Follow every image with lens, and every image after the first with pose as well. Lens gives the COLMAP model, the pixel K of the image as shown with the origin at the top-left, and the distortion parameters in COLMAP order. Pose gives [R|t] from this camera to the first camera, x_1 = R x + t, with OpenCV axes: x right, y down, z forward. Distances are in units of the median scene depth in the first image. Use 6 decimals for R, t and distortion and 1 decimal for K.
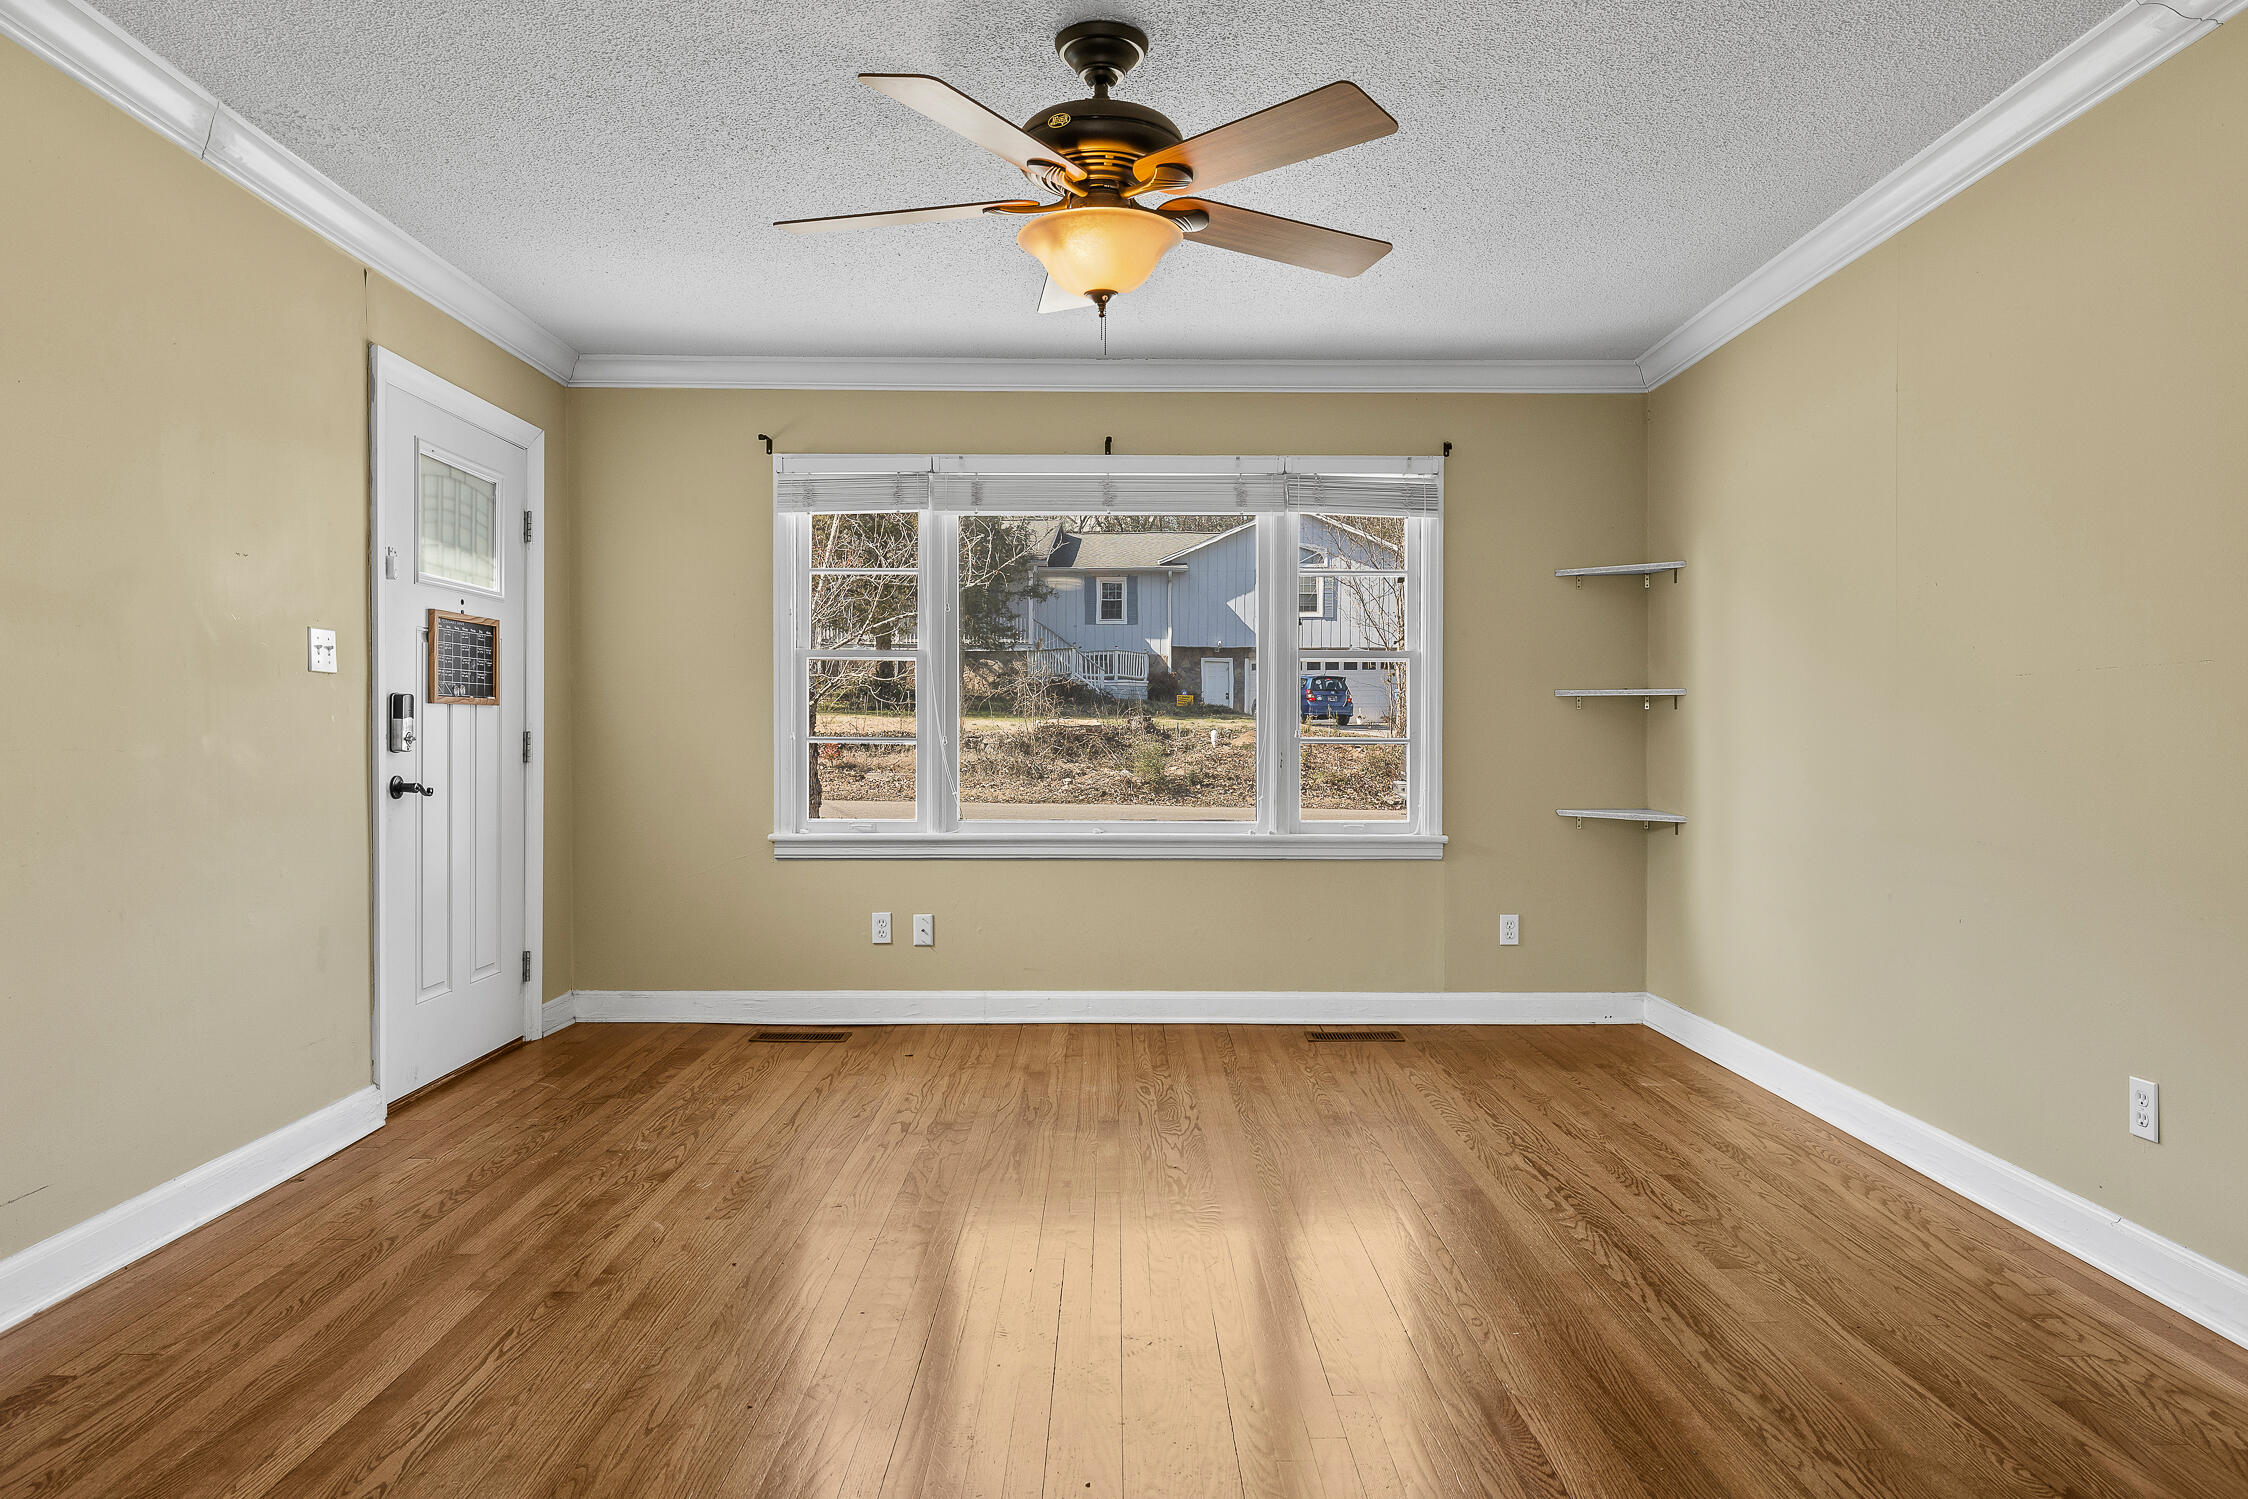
lens RADIAL K [[1384.0, 0, 1120.7], [0, 1384.0, 760.7], [0, 0, 1]] dist [-0.002115, -0.002428]
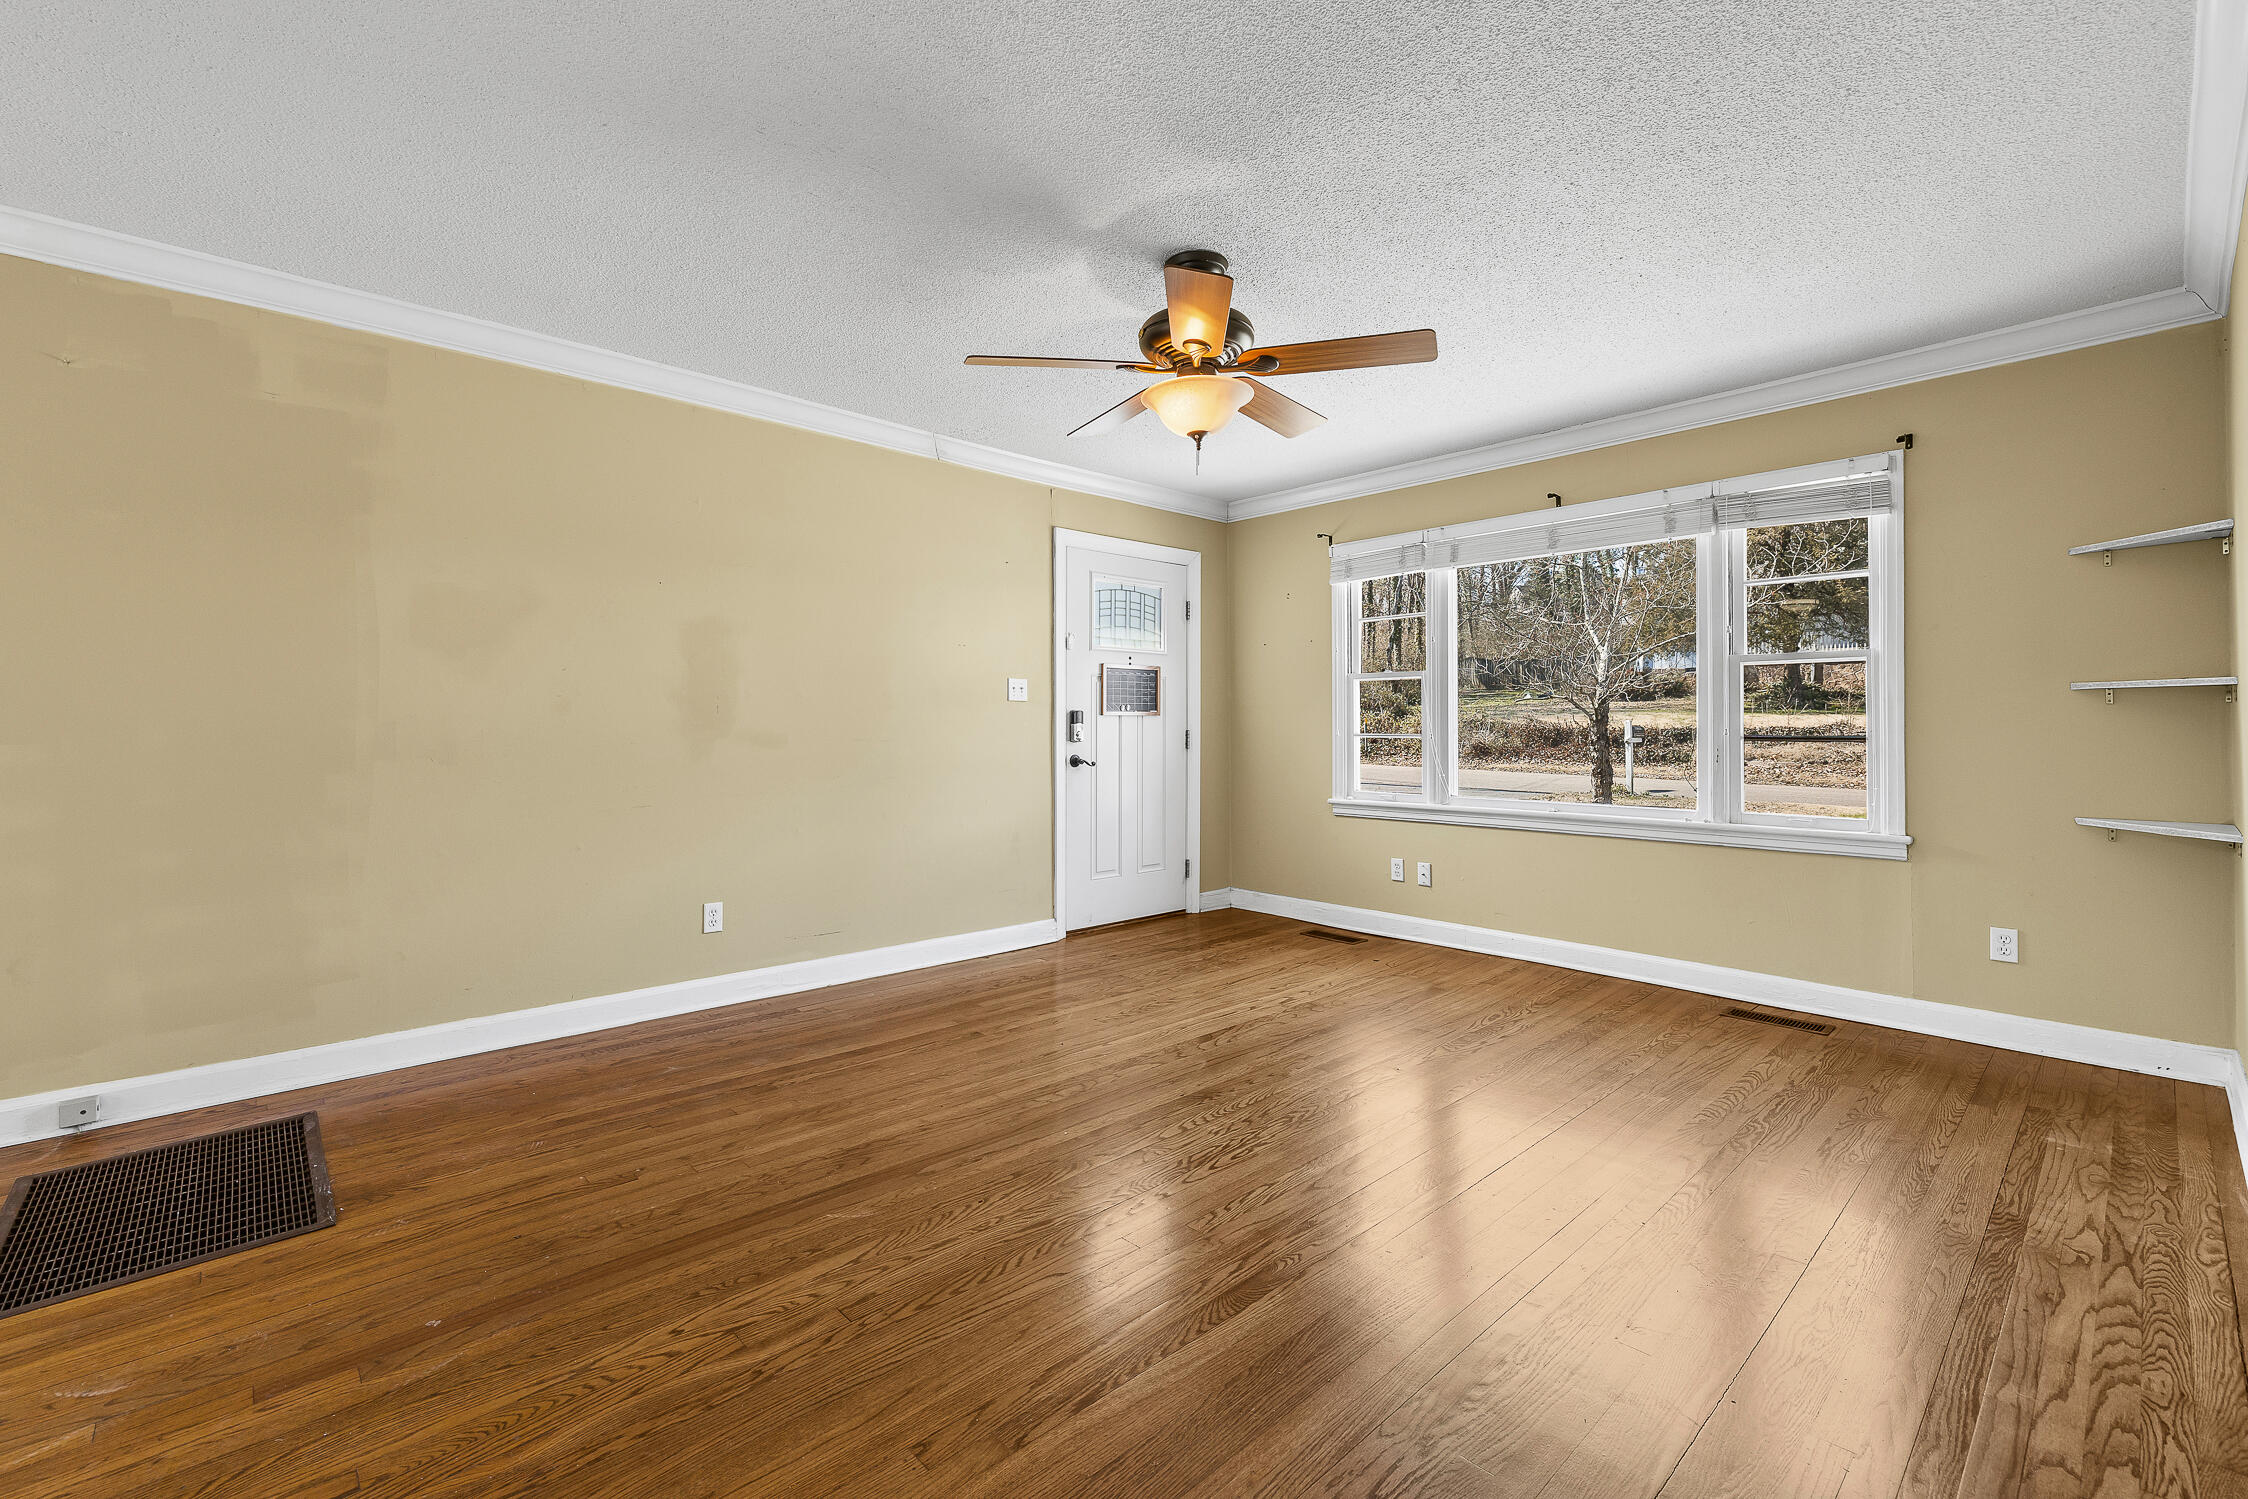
lens RADIAL K [[950.3, 0, 1128.7], [0, 950.3, 727.1], [0, 0, 1]] dist [-0.001088, 0.000907]
pose [[0.678368, -0.003030, -0.734716, 0.394946], [-0.012229, 0.999806, -0.015415, -0.006434], [0.734620, 0.019441, 0.678200, 0.157850]]
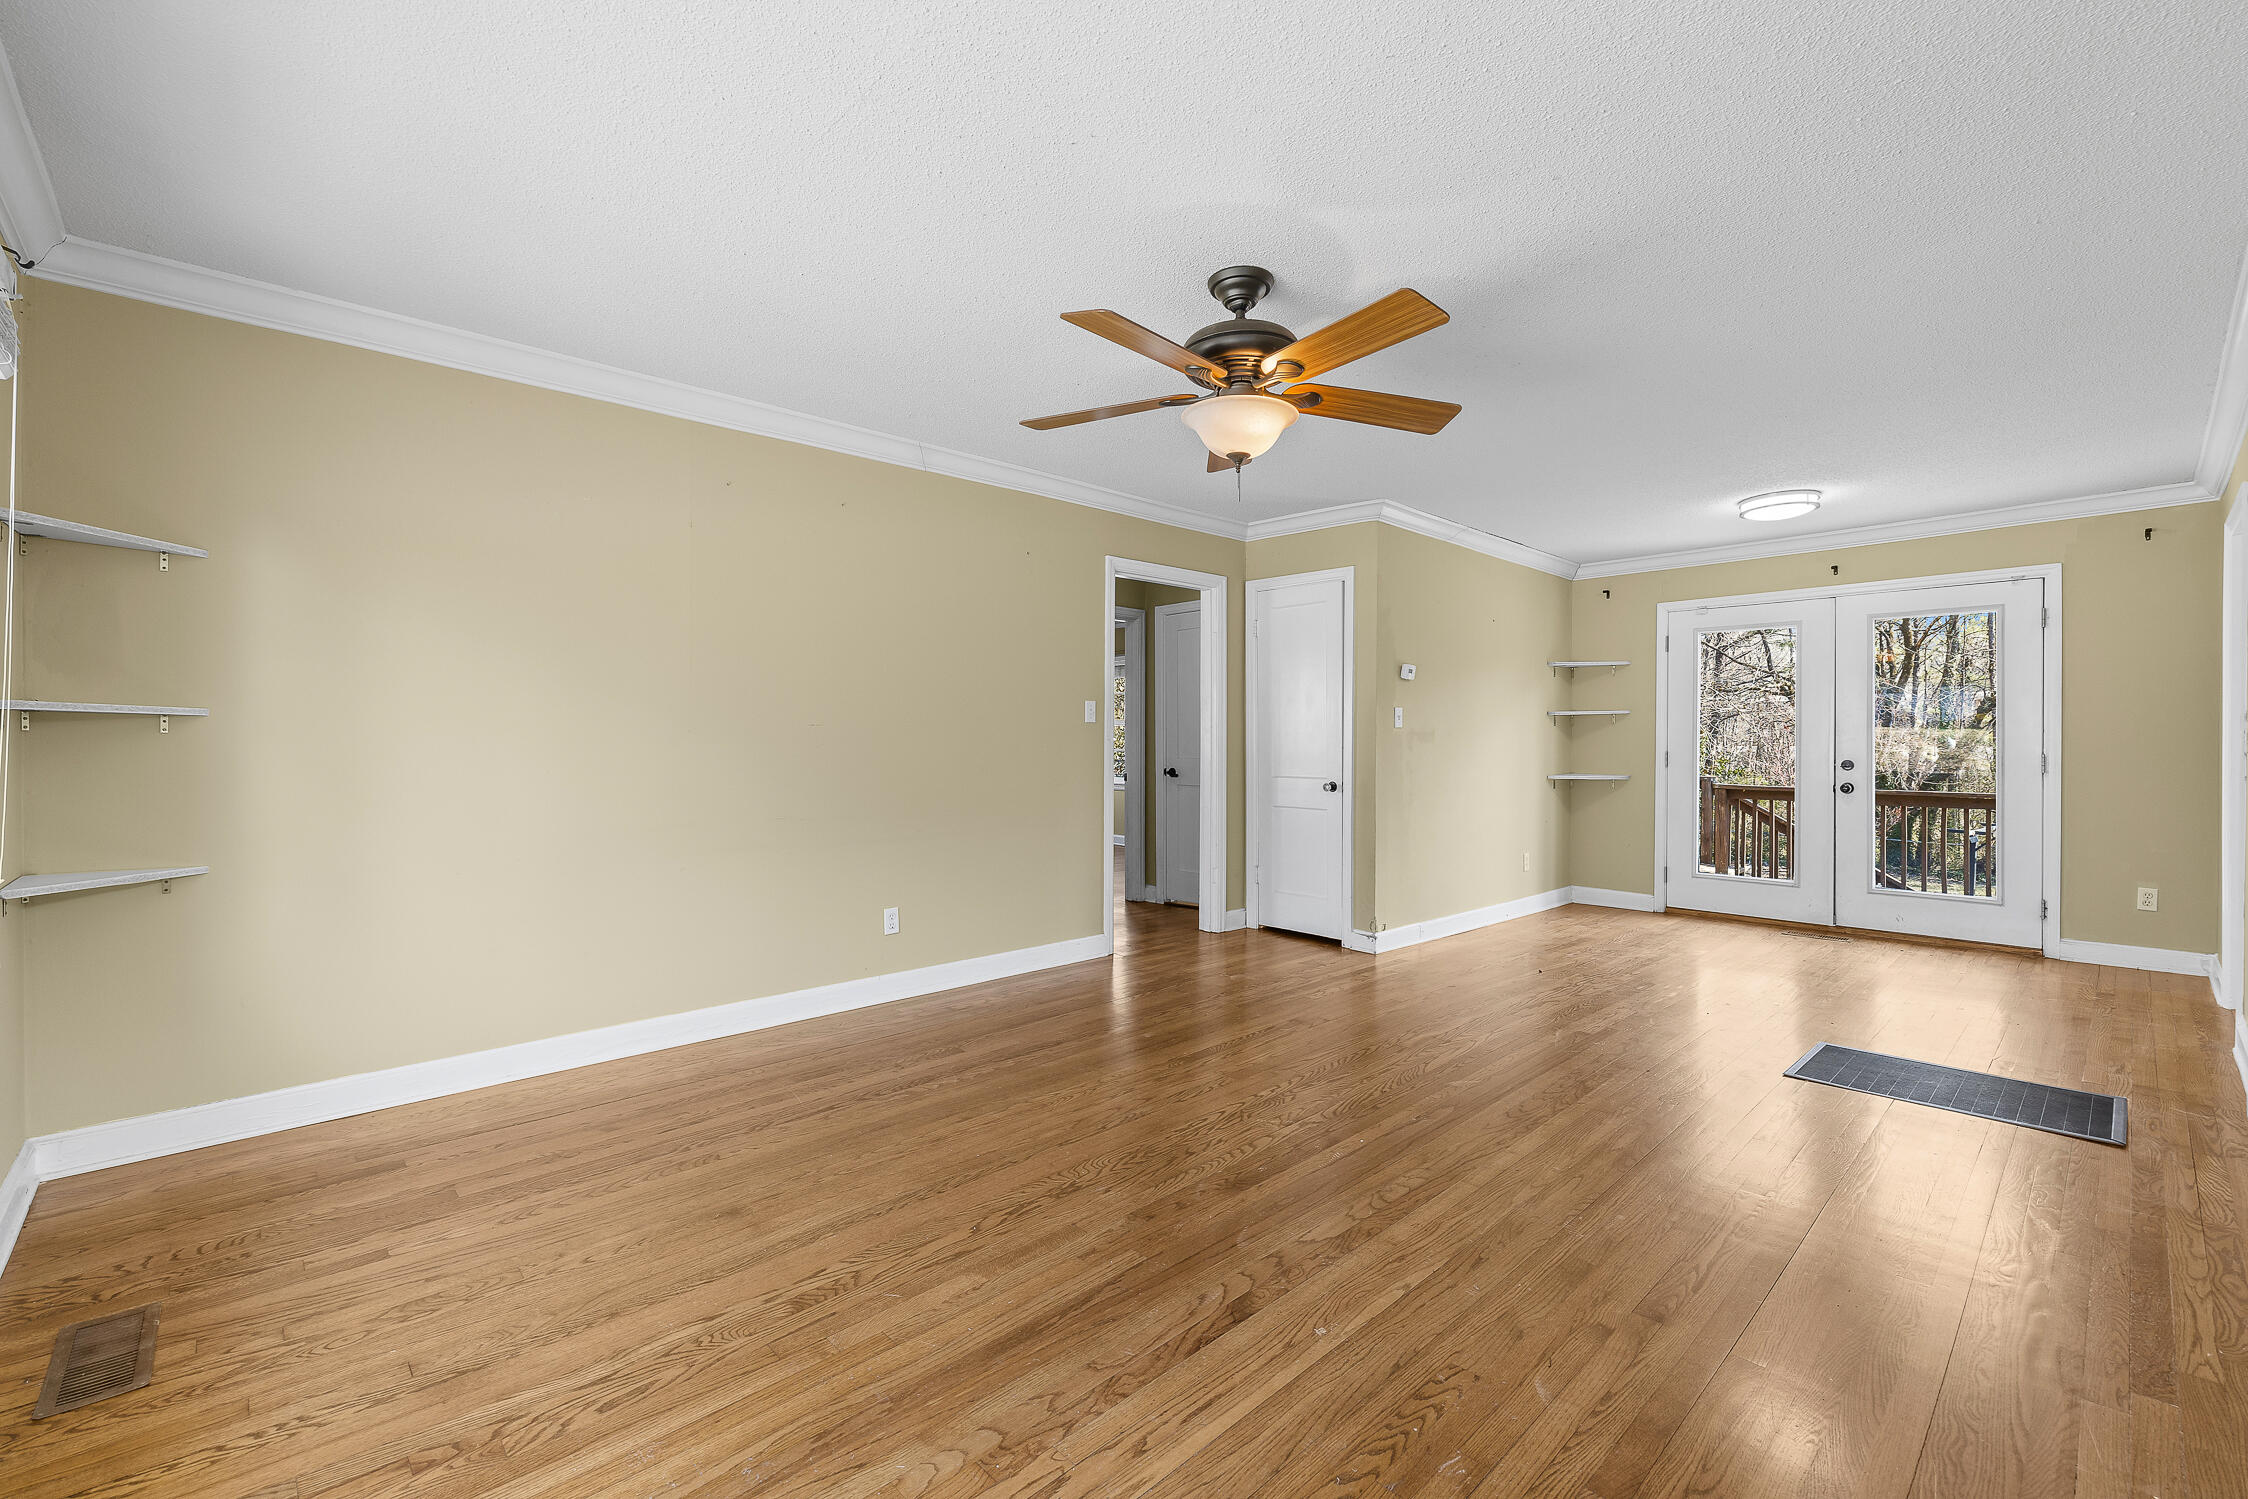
lens RADIAL K [[950.3, 0, 1118.5], [0, 950.3, 742.6], [0, 0, 1]] dist [-0.001088, 0.000907]
pose [[-0.675054, -0.006628, 0.737738, -0.382142], [0.011574, 0.999741, 0.019573, -0.038368], [-0.737677, 0.021751, -0.674803, 1.029556]]
